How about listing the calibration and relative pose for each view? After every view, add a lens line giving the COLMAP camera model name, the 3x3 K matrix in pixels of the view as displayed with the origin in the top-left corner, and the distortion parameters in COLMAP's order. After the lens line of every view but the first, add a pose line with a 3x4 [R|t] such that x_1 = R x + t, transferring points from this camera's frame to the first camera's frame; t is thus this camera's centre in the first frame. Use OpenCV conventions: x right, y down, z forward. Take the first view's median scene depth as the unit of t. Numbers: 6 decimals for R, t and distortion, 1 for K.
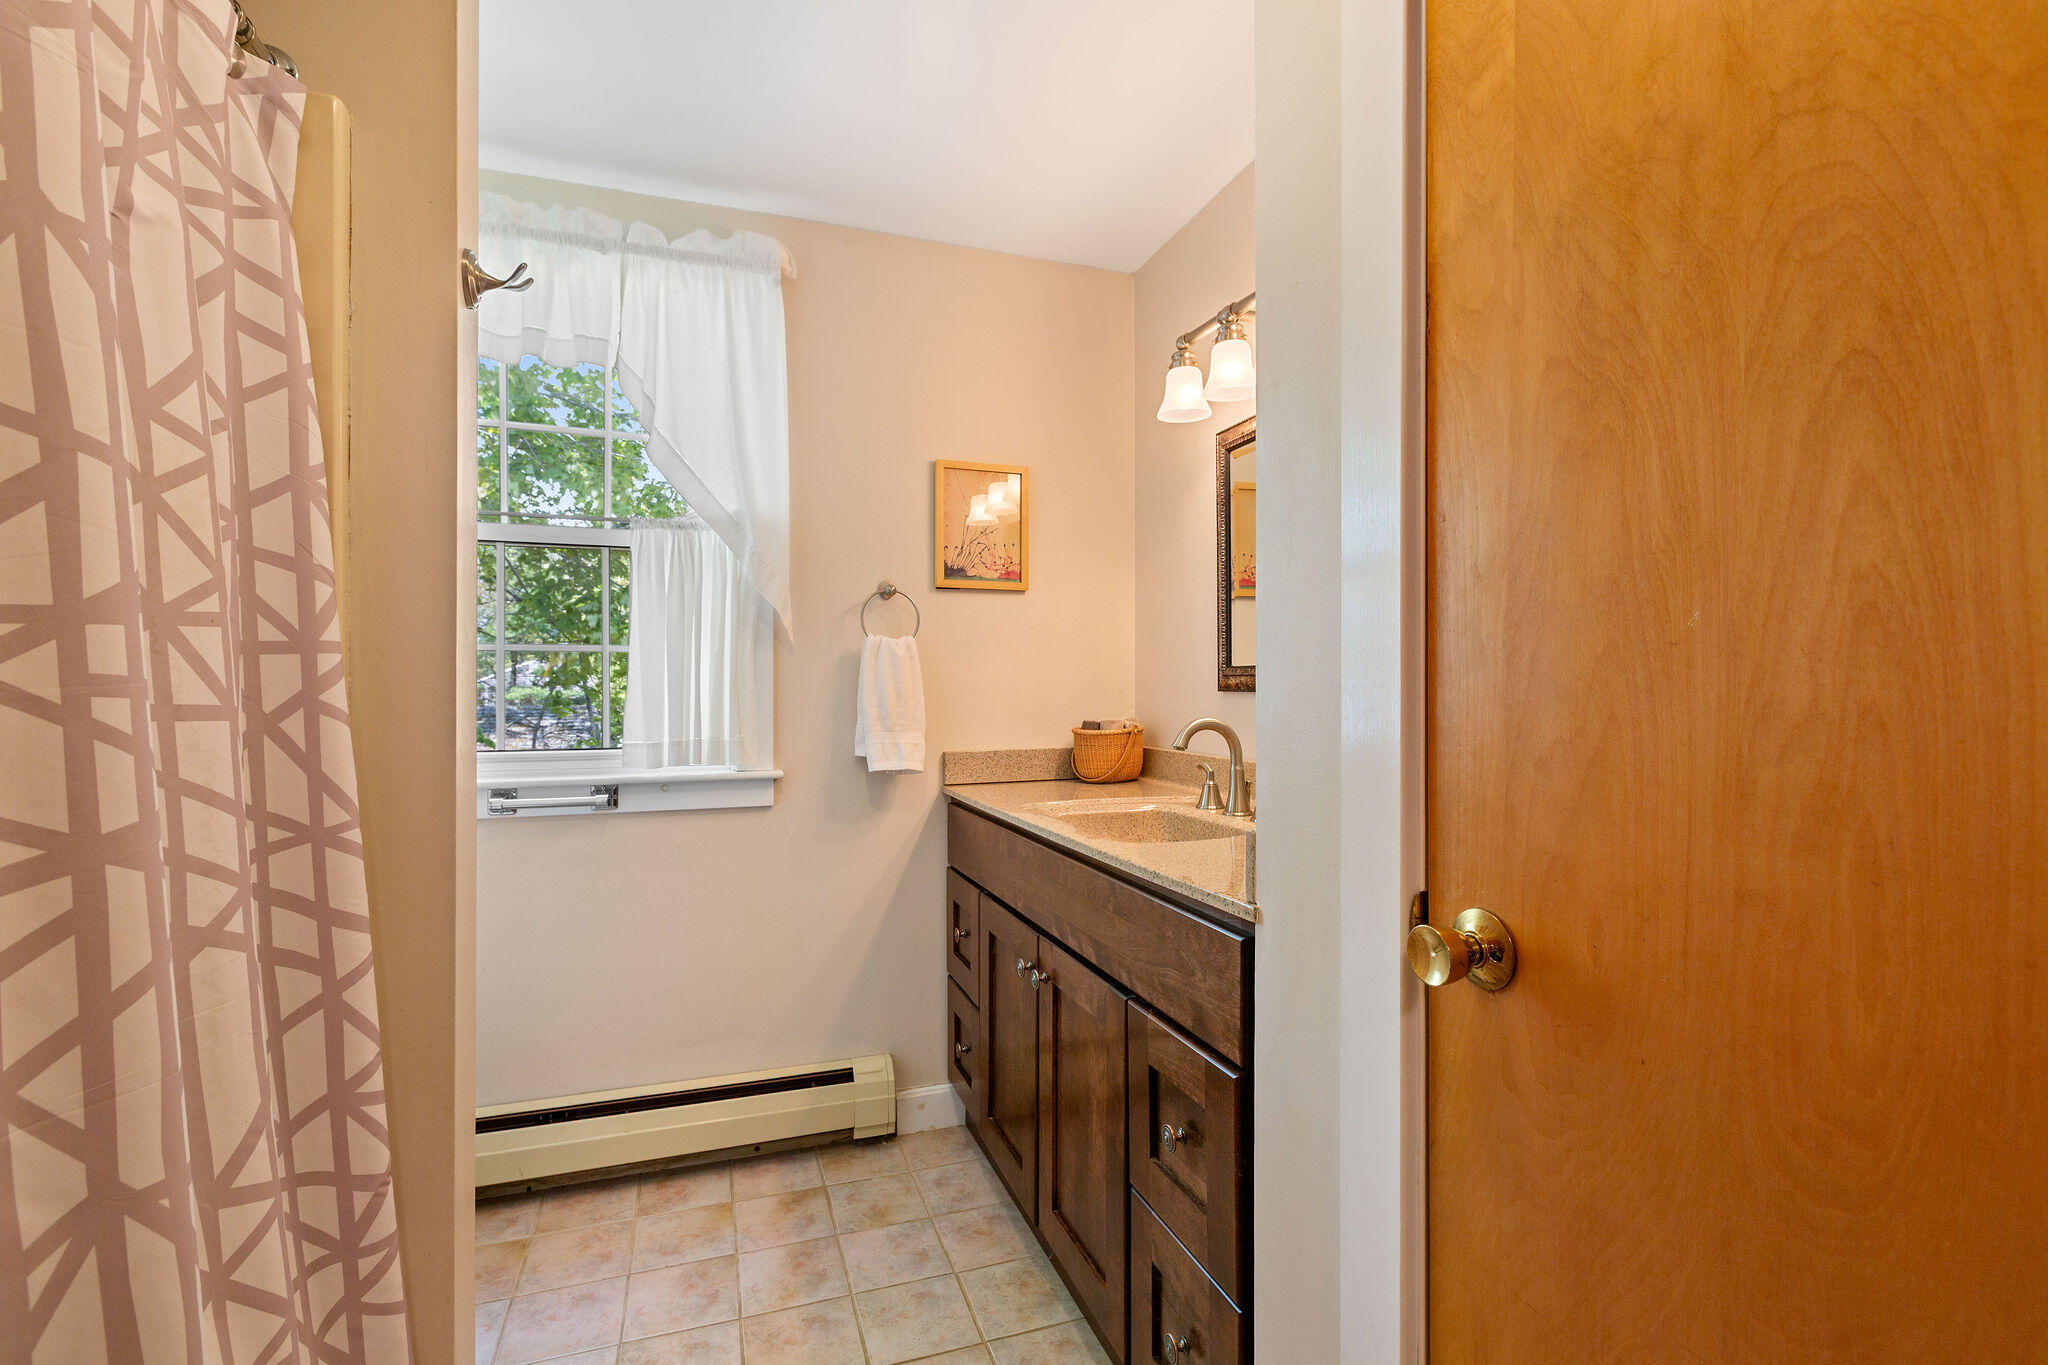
lens RADIAL K [[941.3, 0, 1024.0], [0, 941.3, 682.5], [0, 0, 1]] dist [-0.000180, 0.000091]
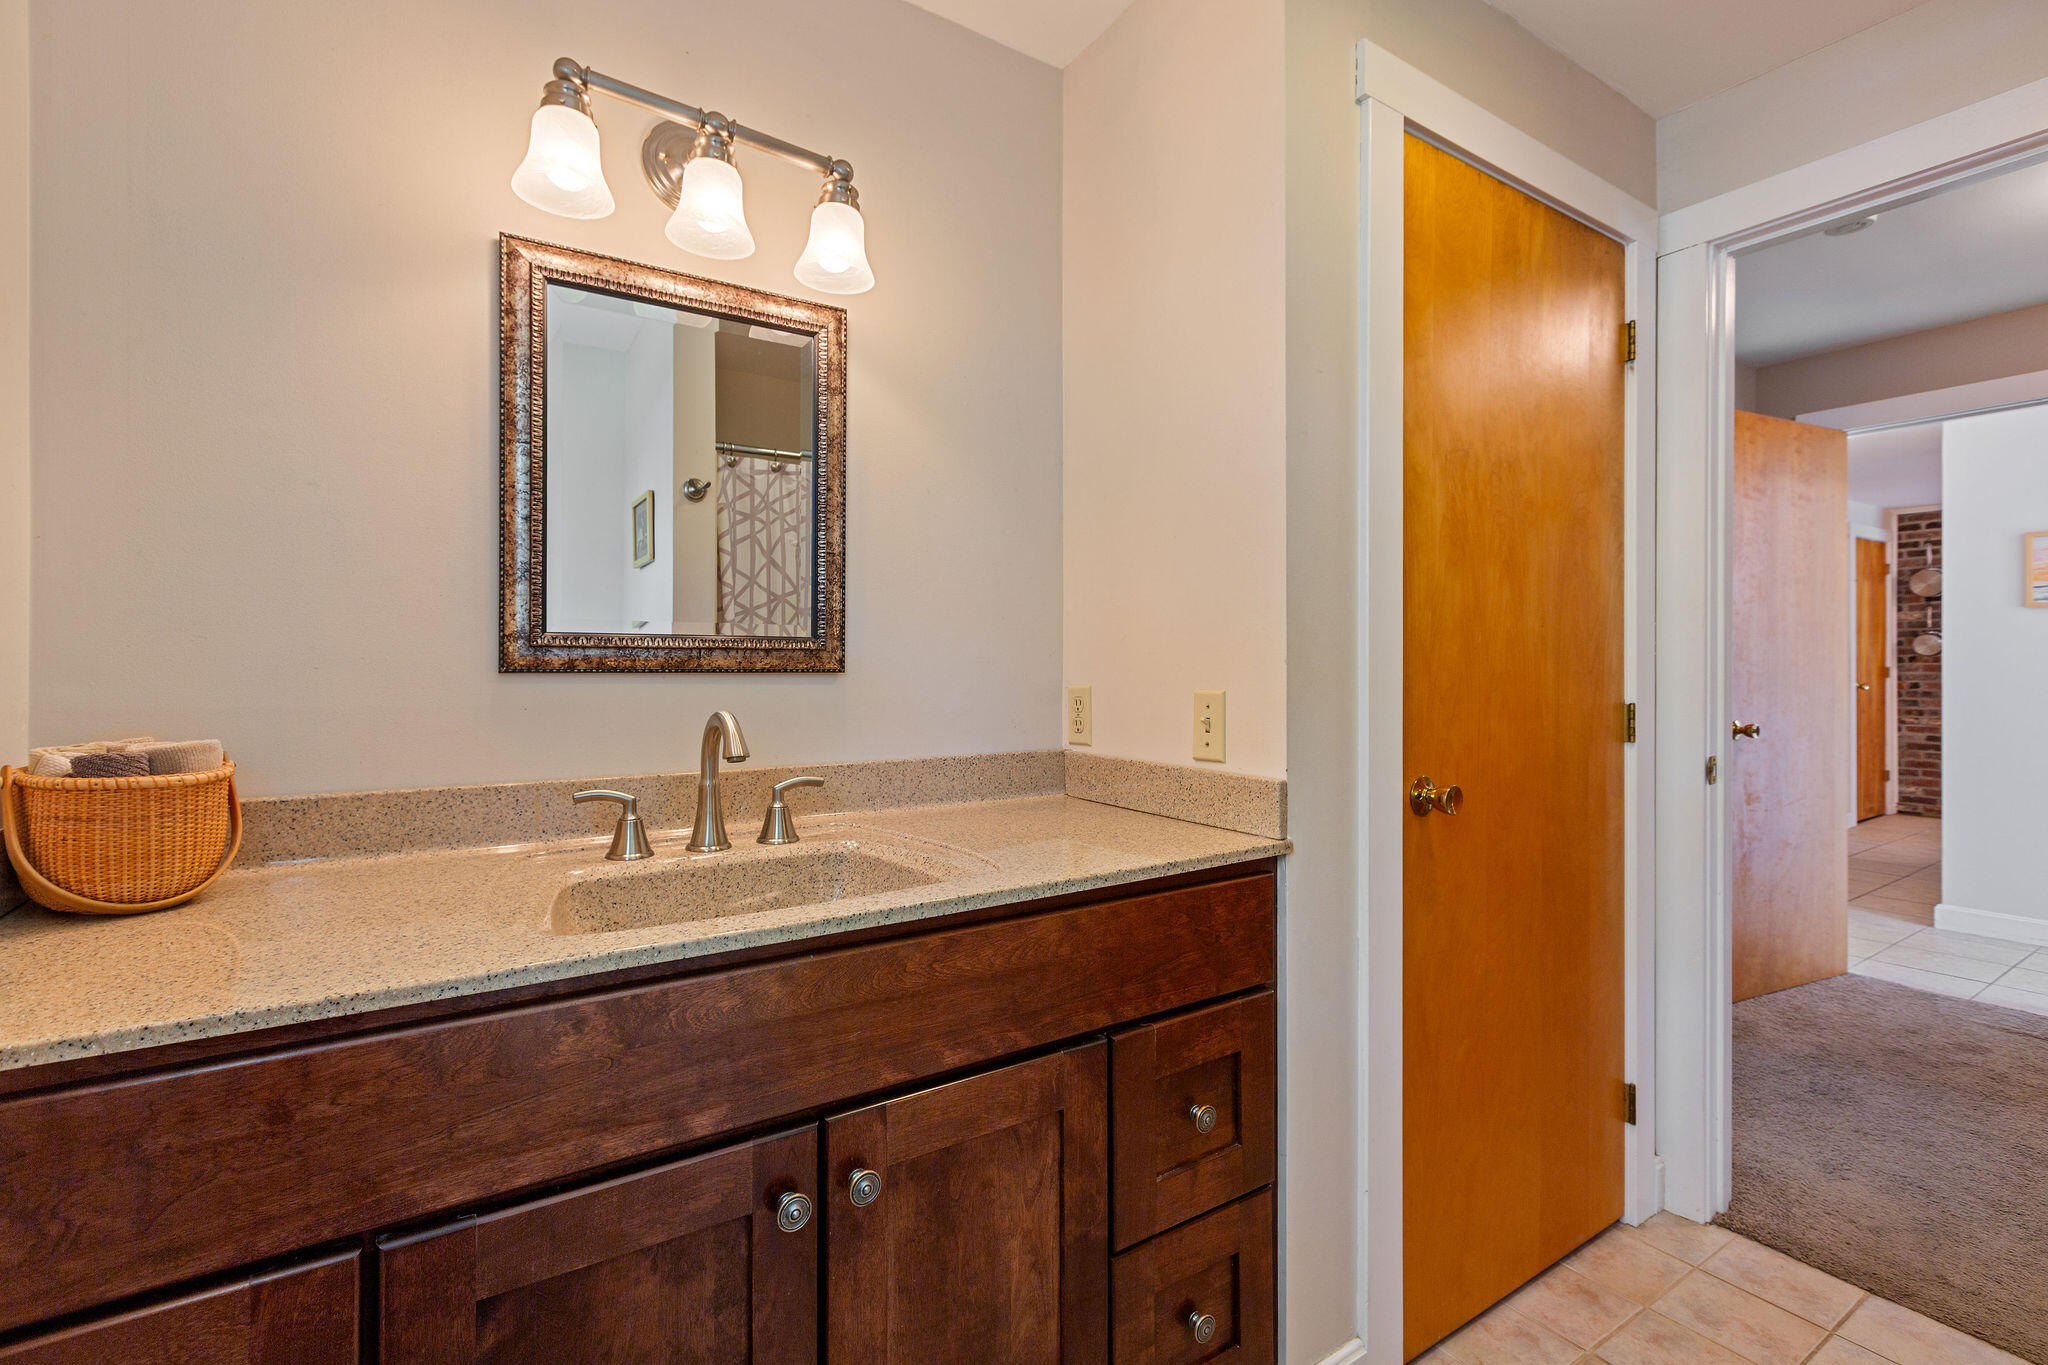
lens RADIAL K [[912.3, 0, 1021.6], [0, 912.3, 665.0], [0, 0, 1]] dist [-0.001077, -0.000064]
pose [[-0.236888, 0.002770, 0.971533, -0.469481], [-0.003982, 0.999985, -0.003822, 0.005563], [-0.971529, -0.004774, -0.236873, 0.901164]]
